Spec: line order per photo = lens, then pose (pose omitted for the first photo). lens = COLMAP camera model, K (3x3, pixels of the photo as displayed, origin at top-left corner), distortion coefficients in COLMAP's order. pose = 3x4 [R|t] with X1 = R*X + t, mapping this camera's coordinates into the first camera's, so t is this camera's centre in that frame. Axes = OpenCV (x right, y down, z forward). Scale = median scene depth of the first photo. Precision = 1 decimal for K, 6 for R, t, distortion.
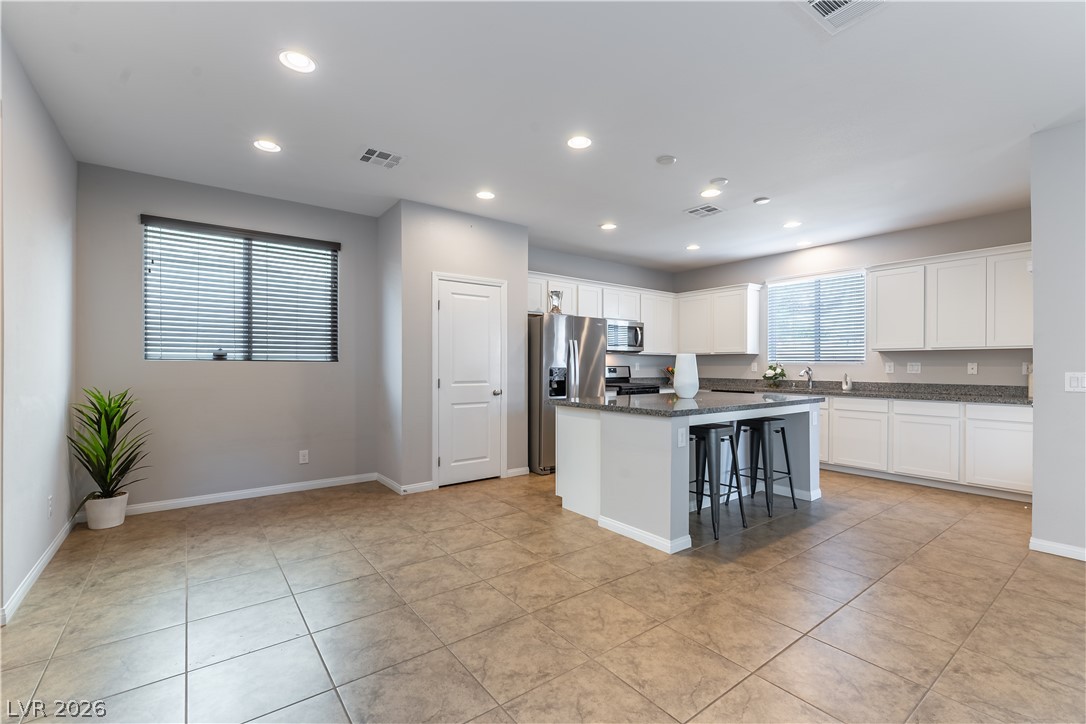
lens RADIAL K [[475.2, 0, 545.2], [0, 475.2, 363.5], [0, 0, 1]] dist [0.001820, -0.001914]
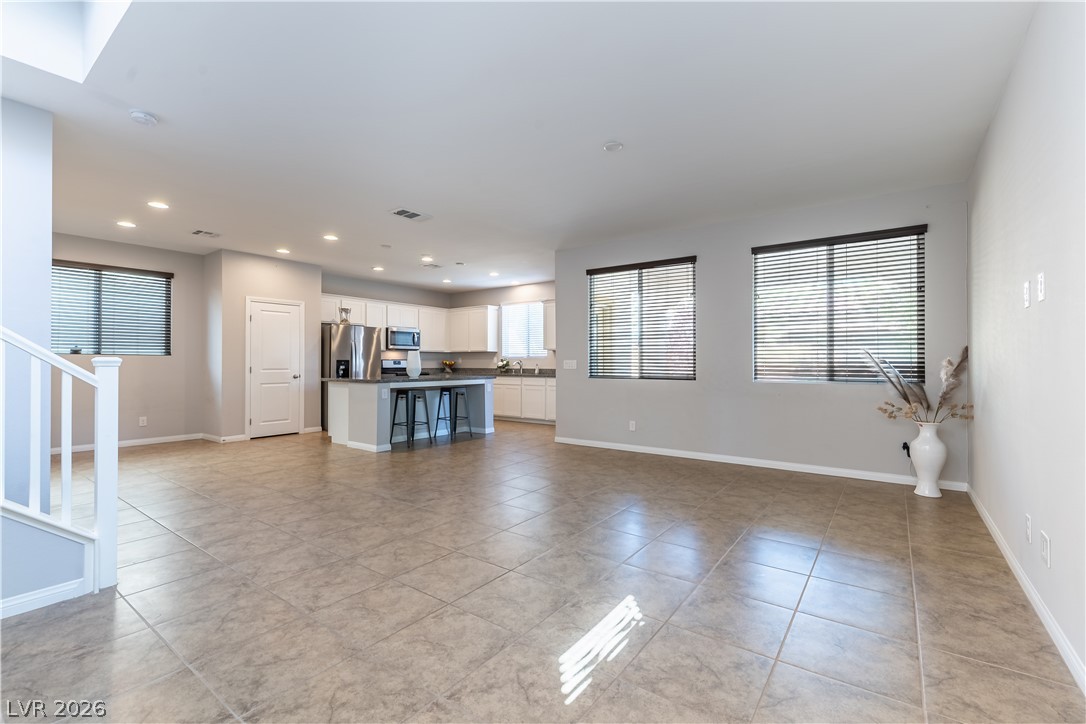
lens RADIAL K [[475.2, 0, 552.4], [0, 475.2, 356.6], [0, 0, 1]] dist [0.001820, -0.001914]
pose [[0.956828, 0.001963, 0.290648, 0.266381], [0.000230, 0.999972, -0.007510, 0.011023], [-0.290654, 0.007253, 0.956801, -0.757171]]
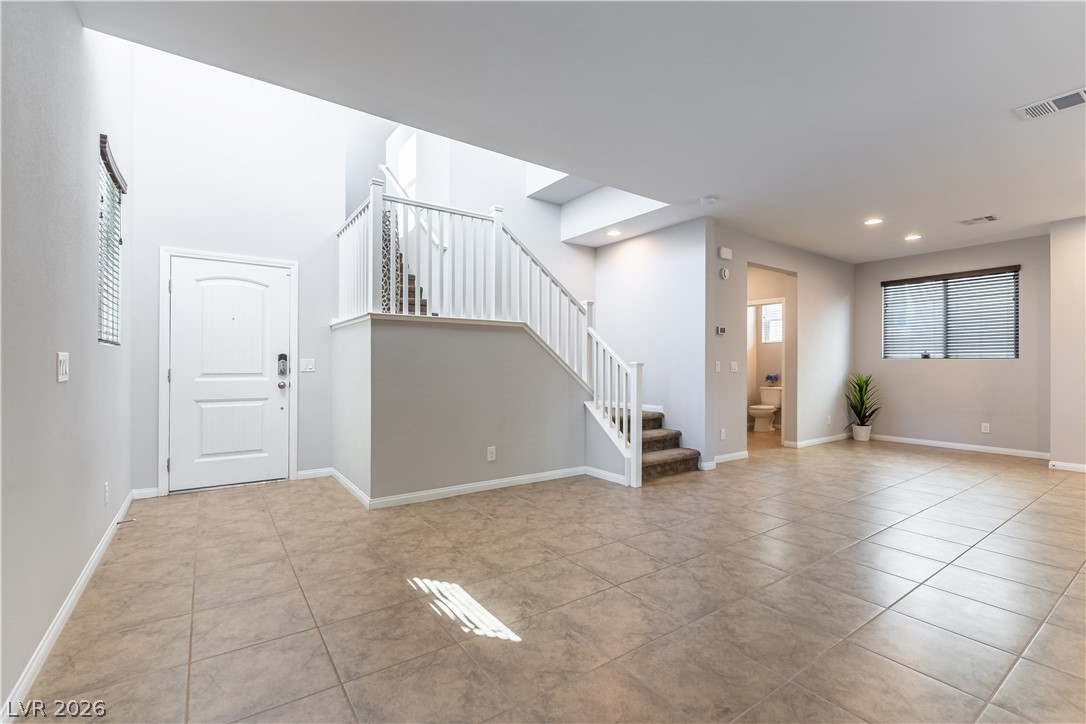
lens RADIAL K [[475.2, 0, 538.0], [0, 475.2, 361.7], [0, 0, 1]] dist [0.001820, -0.001914]
pose [[-0.045657, -0.006623, -0.998935, 0.949448], [0.000081, 0.999978, -0.006633, 0.013941], [0.998957, -0.000384, -0.045656, -0.241405]]
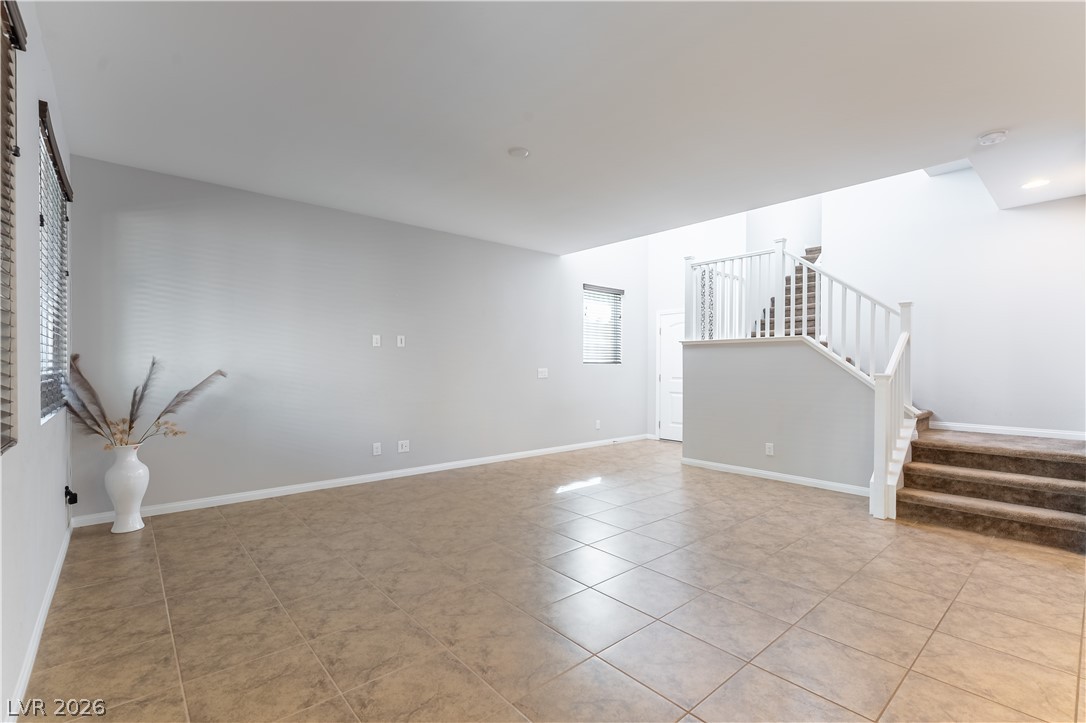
lens RADIAL K [[475.2, 0, 539.3], [0, 475.2, 370.8], [0, 0, 1]] dist [0.001820, -0.001914]
pose [[-0.998546, -0.004473, -0.053718, 0.601006], [-0.004704, 0.999980, 0.004182, 0.002898], [0.053699, 0.004429, -0.998547, 0.748109]]
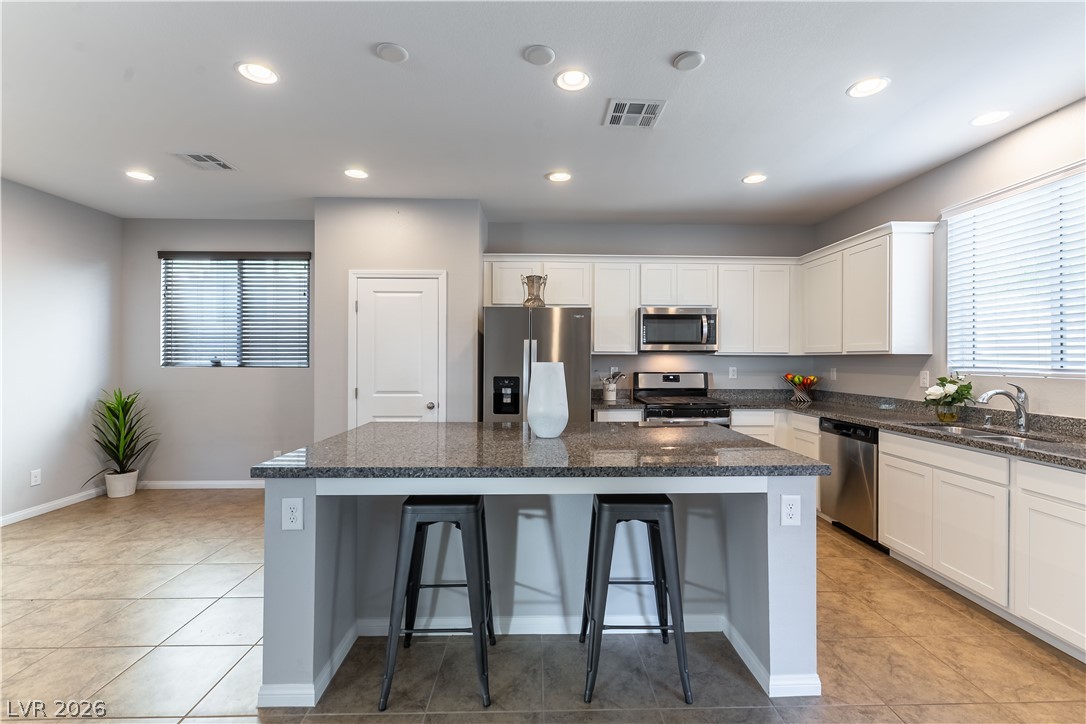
lens RADIAL K [[475.2, 0, 547.7], [0, 475.2, 357.0], [0, 0, 1]] dist [0.001820, -0.001914]
pose [[0.812737, -0.002375, -0.582626, 0.619836], [0.002414, 0.999997, -0.000708, -0.026358], [0.582625, -0.000831, 0.812740, 0.494441]]
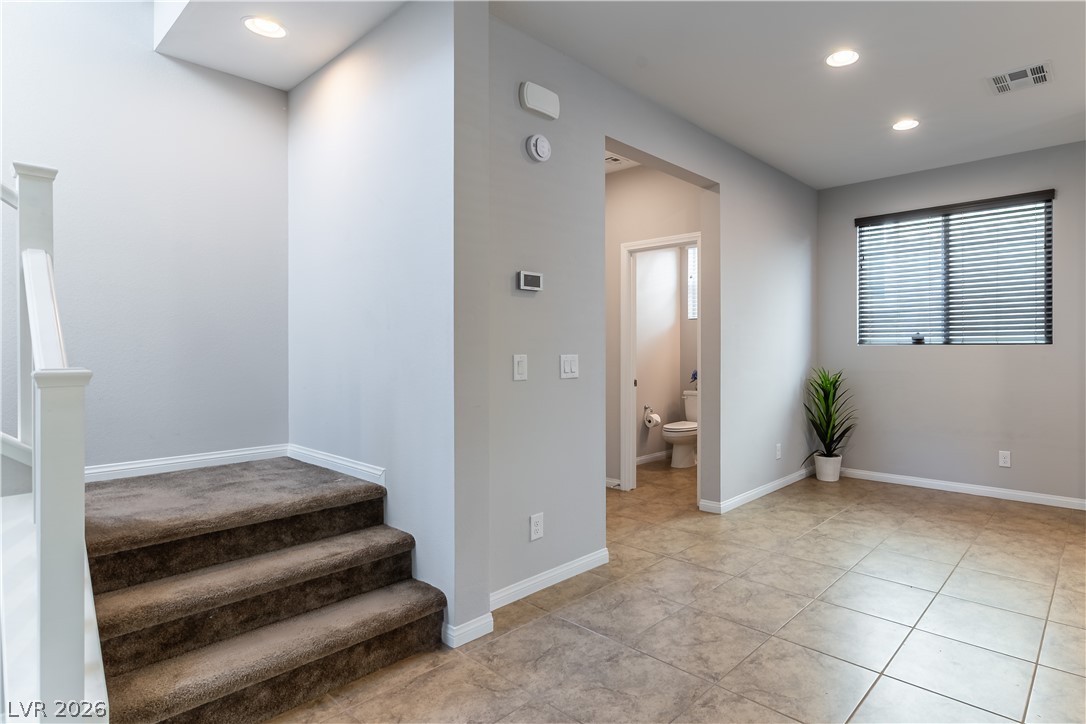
lens RADIAL K [[568.5, 0, 655.2], [0, 568.5, 348.1], [0, 0, 1]] dist [0.011402, -0.003119]
pose [[0.240027, -0.002395, -0.970763, 0.324918], [0.006526, 0.999978, -0.000854, -0.001242], [0.970744, -0.006130, 0.240037, 0.165854]]
